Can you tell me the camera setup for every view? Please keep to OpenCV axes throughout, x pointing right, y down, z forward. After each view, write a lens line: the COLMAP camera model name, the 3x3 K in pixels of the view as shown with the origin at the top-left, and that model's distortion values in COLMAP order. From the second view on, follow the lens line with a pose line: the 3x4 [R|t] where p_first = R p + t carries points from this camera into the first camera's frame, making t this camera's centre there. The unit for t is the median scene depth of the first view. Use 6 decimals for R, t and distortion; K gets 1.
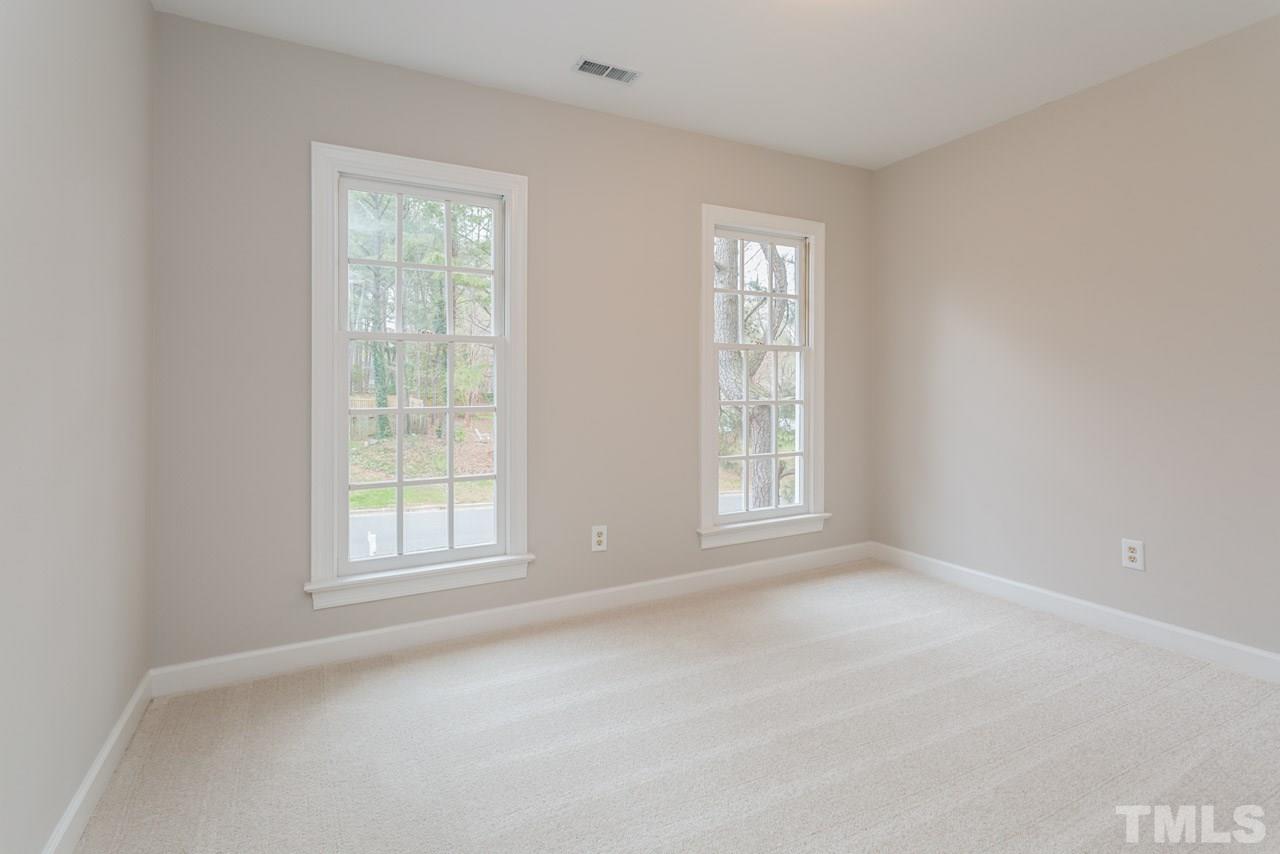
lens RADIAL K [[675.5, 0, 640.1], [0, 675.5, 375.2], [0, 0, 1]] dist [-0.031533, 0.000246]
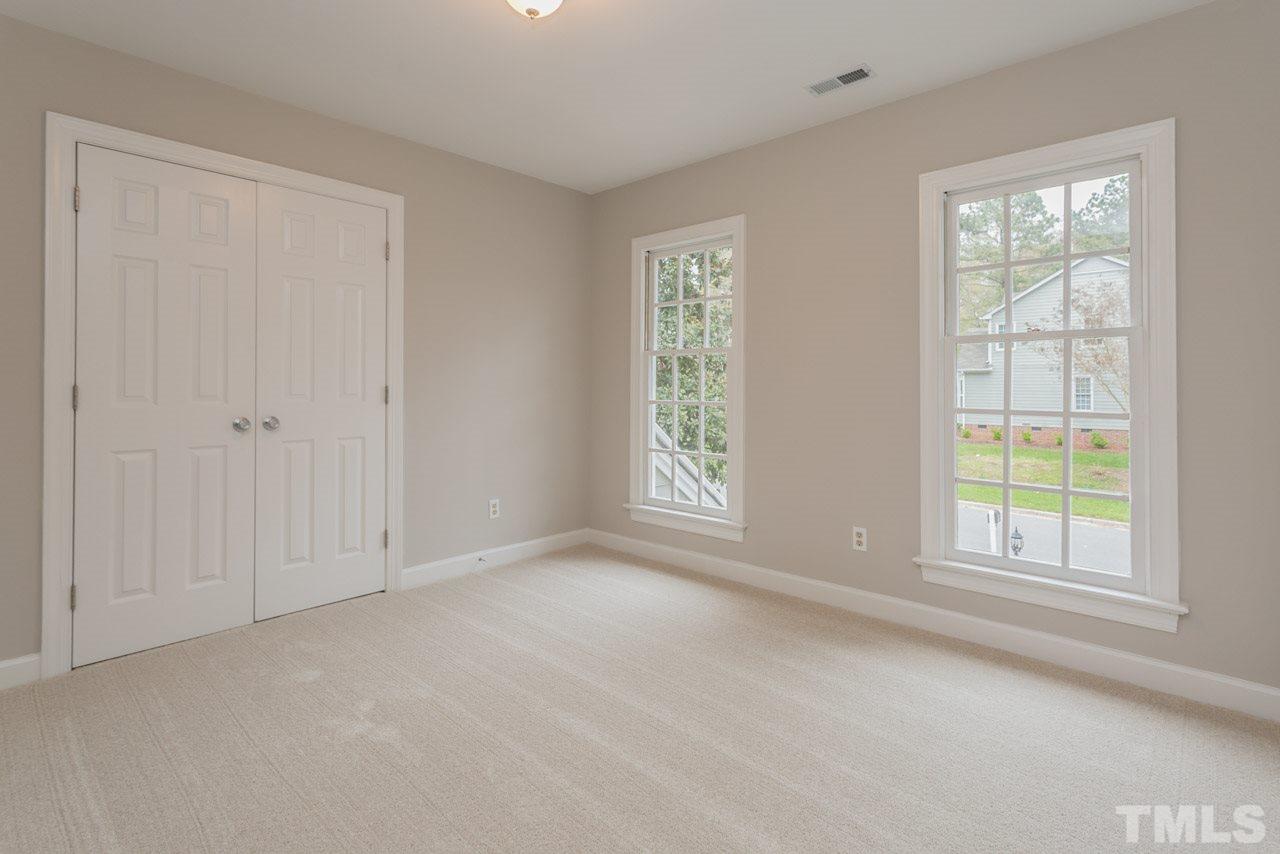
lens RADIAL K [[623.6, 0, 642.8], [0, 623.6, 377.8], [0, 0, 1]] dist [0.003297, 0.000603]
pose [[0.276308, -0.007146, -0.961043, 0.401560], [0.010366, 0.999936, -0.004455, 0.001341], [0.961013, -0.008731, 0.276364, 0.234362]]
